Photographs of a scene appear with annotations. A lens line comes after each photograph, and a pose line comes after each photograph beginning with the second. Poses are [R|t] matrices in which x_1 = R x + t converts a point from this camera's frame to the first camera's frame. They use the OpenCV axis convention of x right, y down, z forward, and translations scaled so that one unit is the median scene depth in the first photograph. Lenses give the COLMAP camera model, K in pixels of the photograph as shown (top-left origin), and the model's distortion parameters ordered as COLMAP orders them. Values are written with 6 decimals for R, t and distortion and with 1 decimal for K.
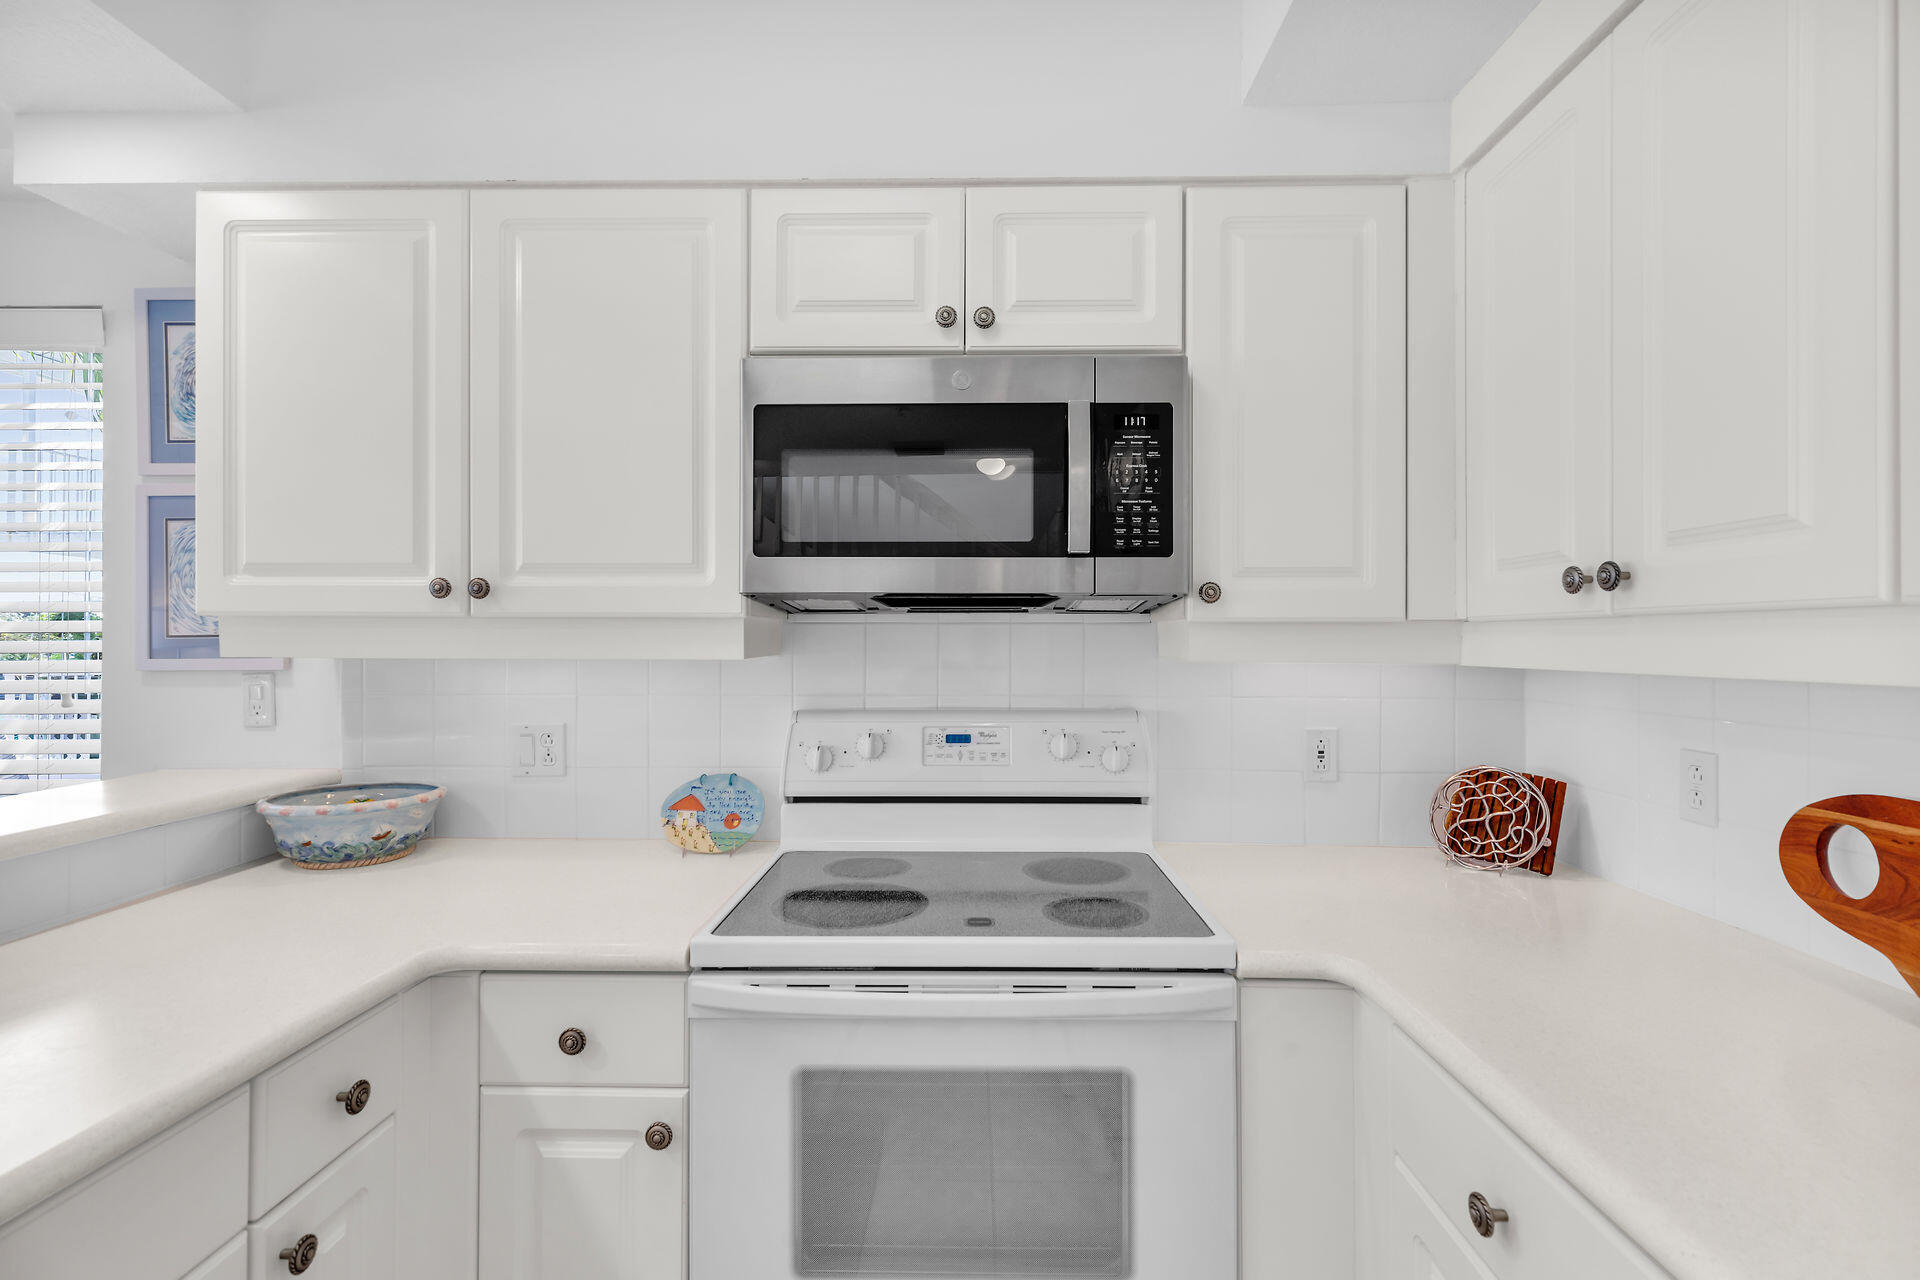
lens RADIAL K [[859.7, 0, 973.7], [0, 859.7, 642.1], [0, 0, 1]] dist [0.003554, -0.001292]
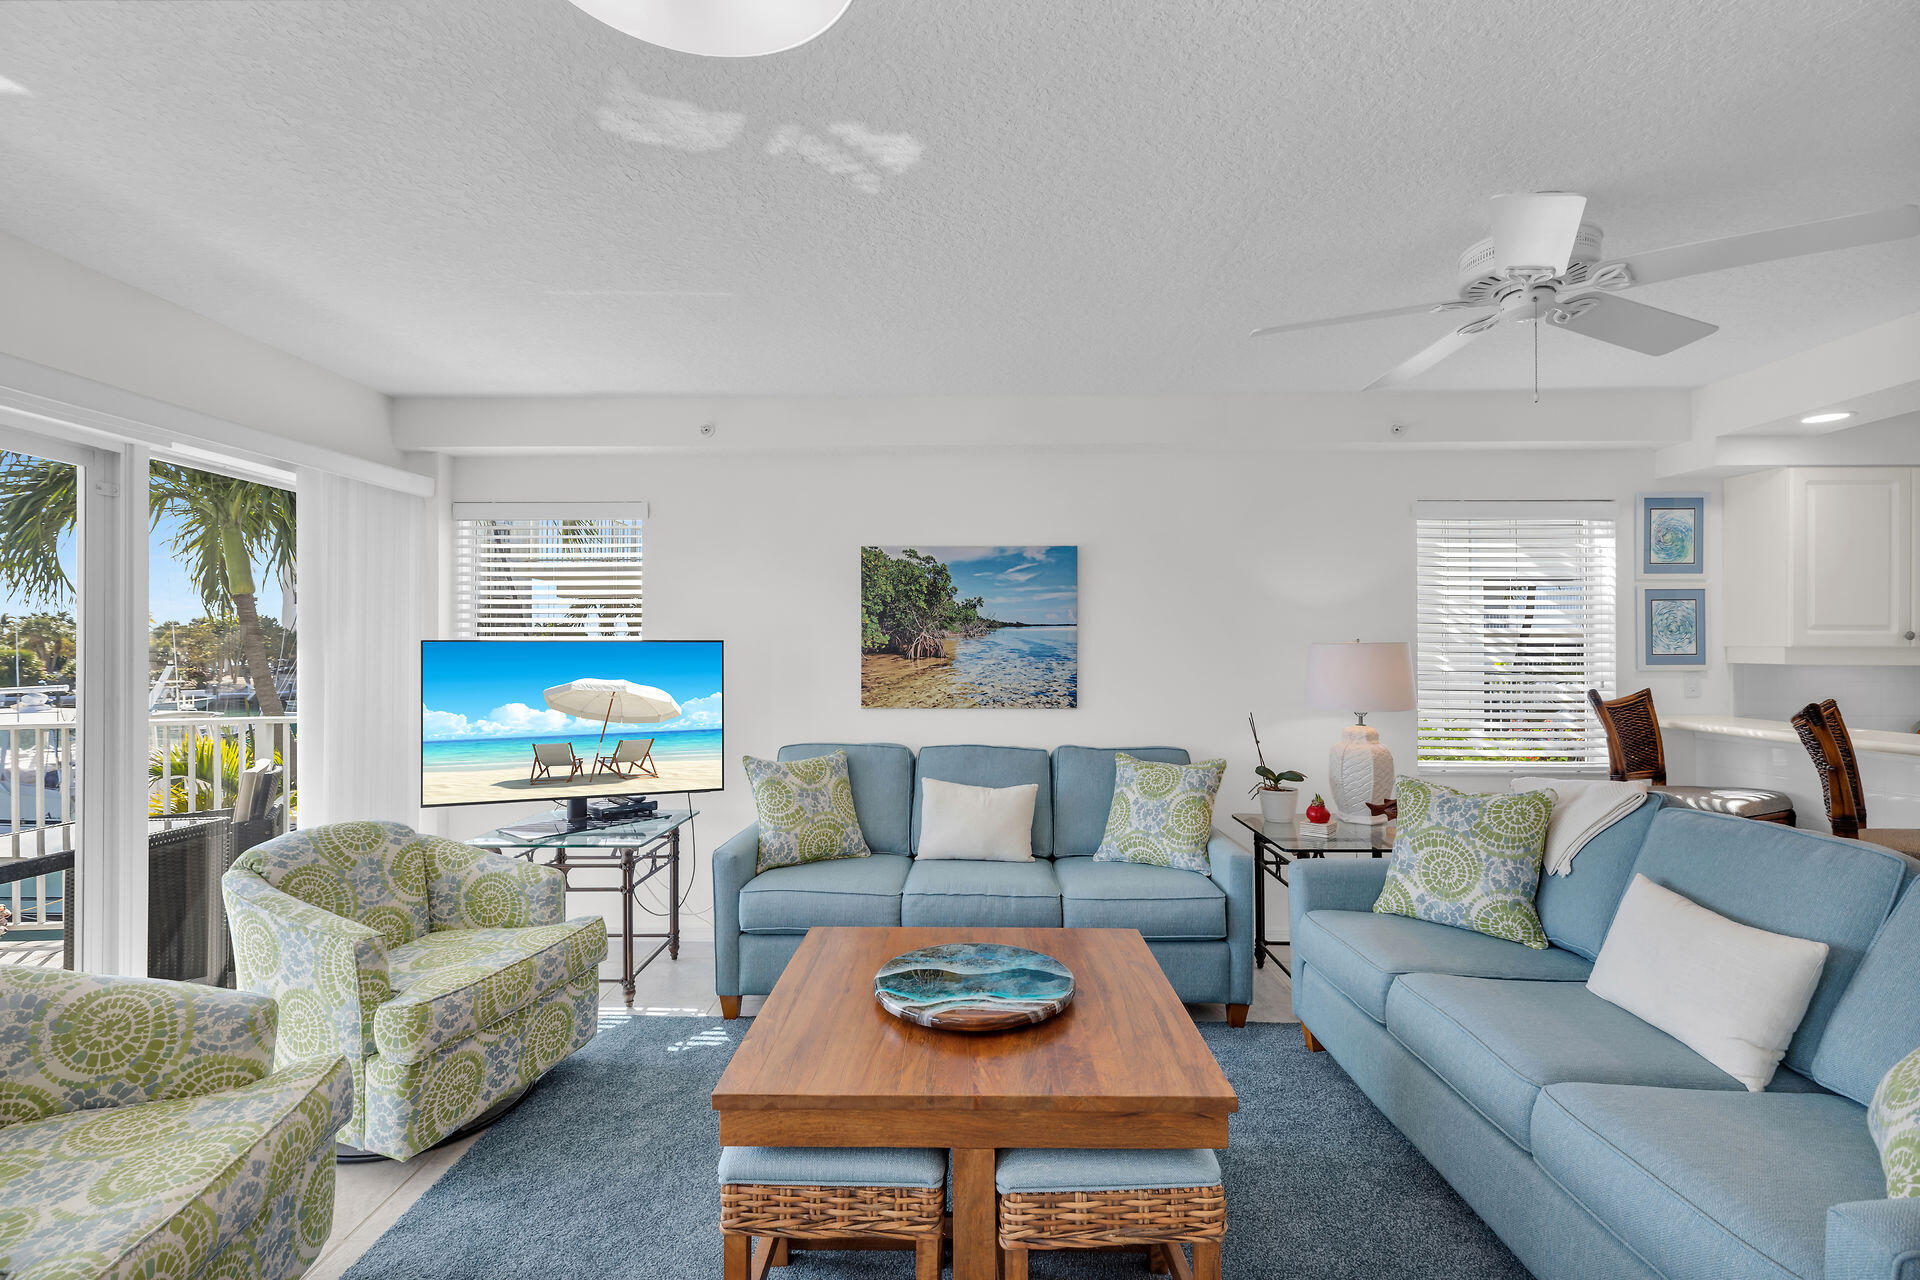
lens RADIAL K [[859.7, 0, 954.7], [0, 859.7, 645.2], [0, 0, 1]] dist [0.003554, -0.001292]
pose [[0.999980, -0.002756, 0.005731, -3.314861], [0.002781, 0.999987, -0.004308, -0.032246], [-0.005719, 0.004324, 0.999974, -1.392678]]
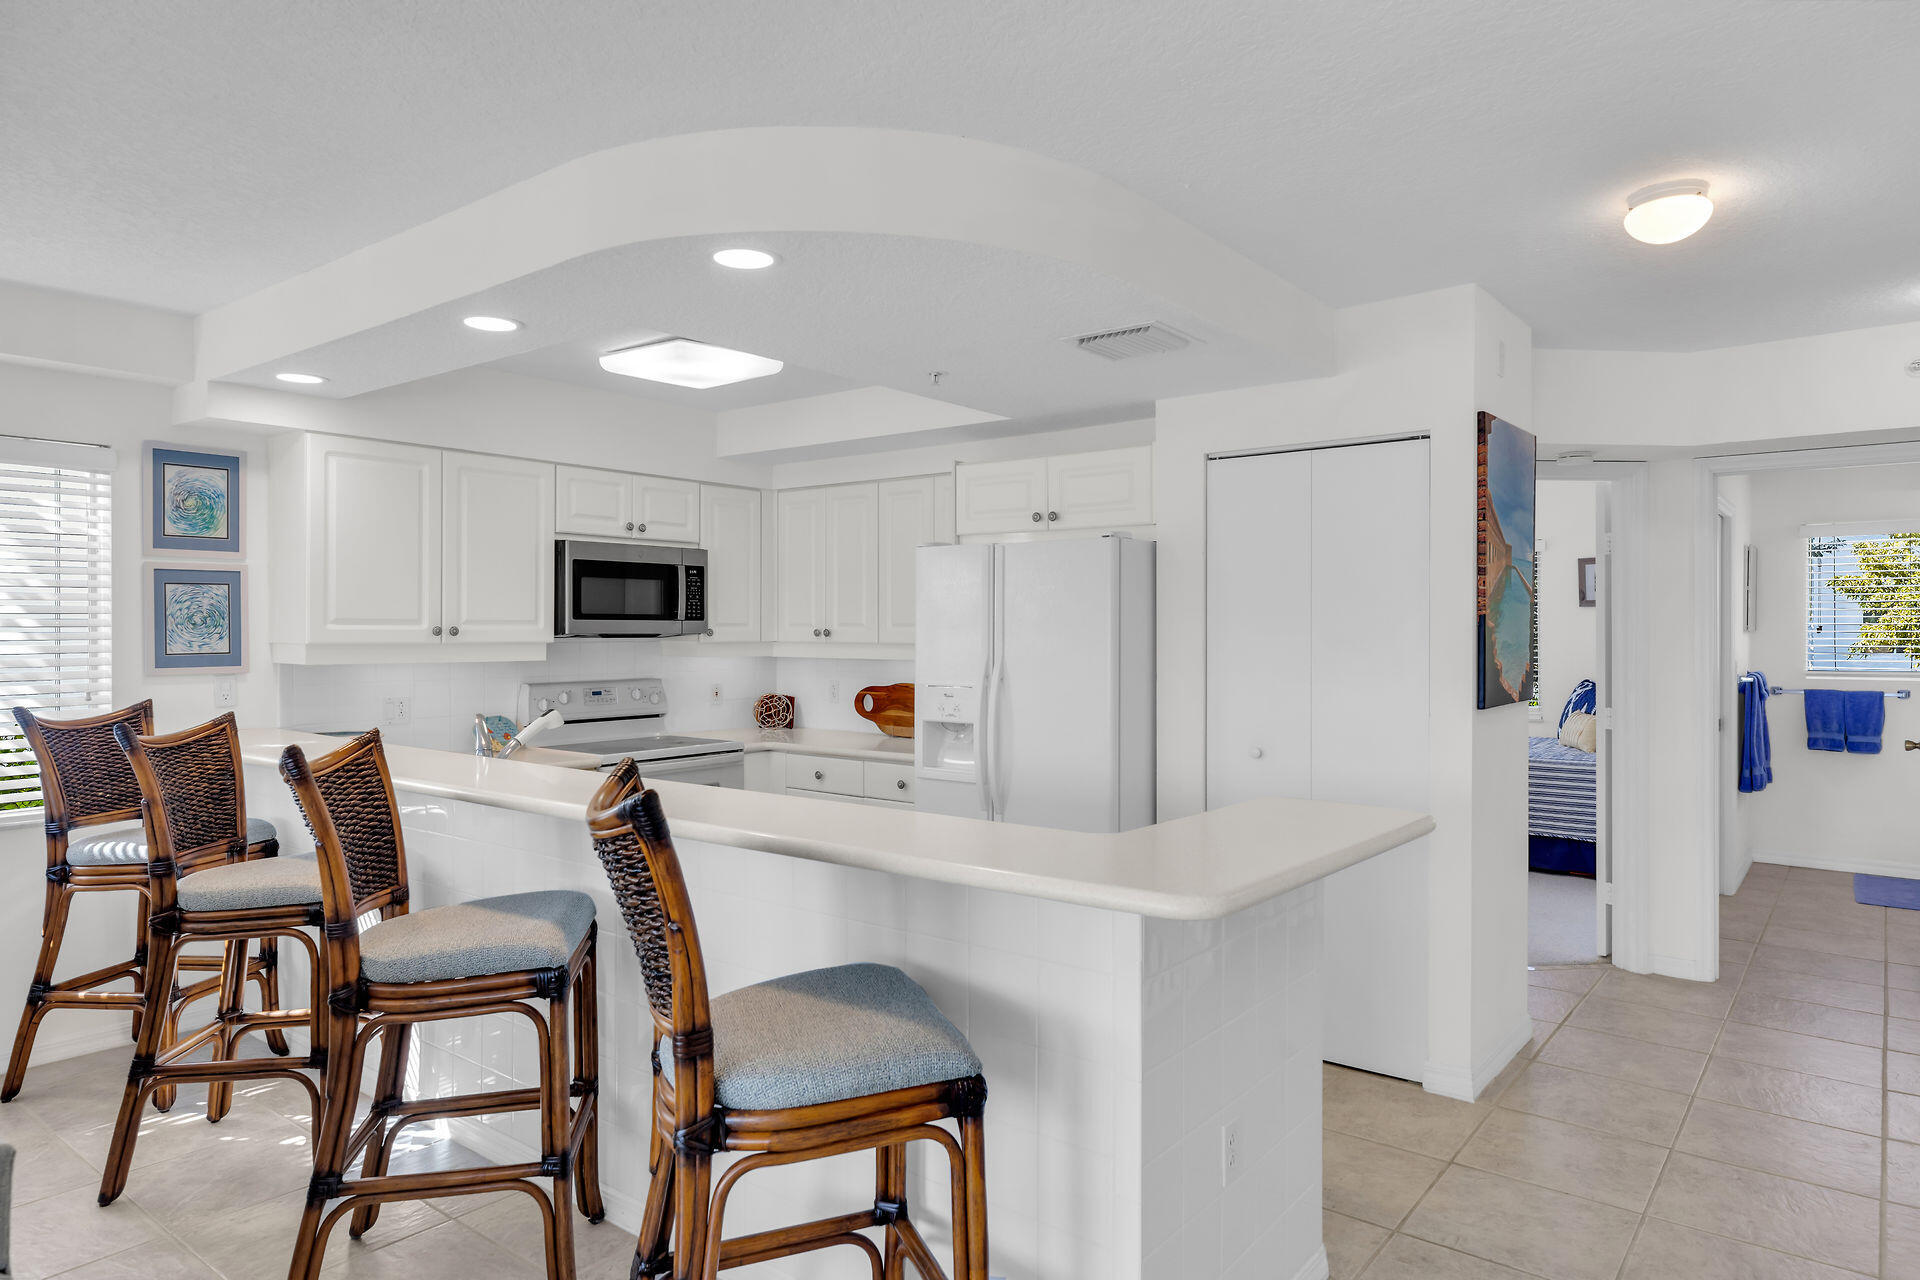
lens RADIAL K [[1171.9, 0, 962.1], [0, 1171.9, 636.3], [0, 0, 1]] dist [0.003385, 0.000758]
pose [[0.602065, -0.005558, 0.798428, -2.234771], [-0.000201, 0.999975, 0.007113, -0.071130], [-0.798447, -0.004443, 0.602048, -1.916728]]
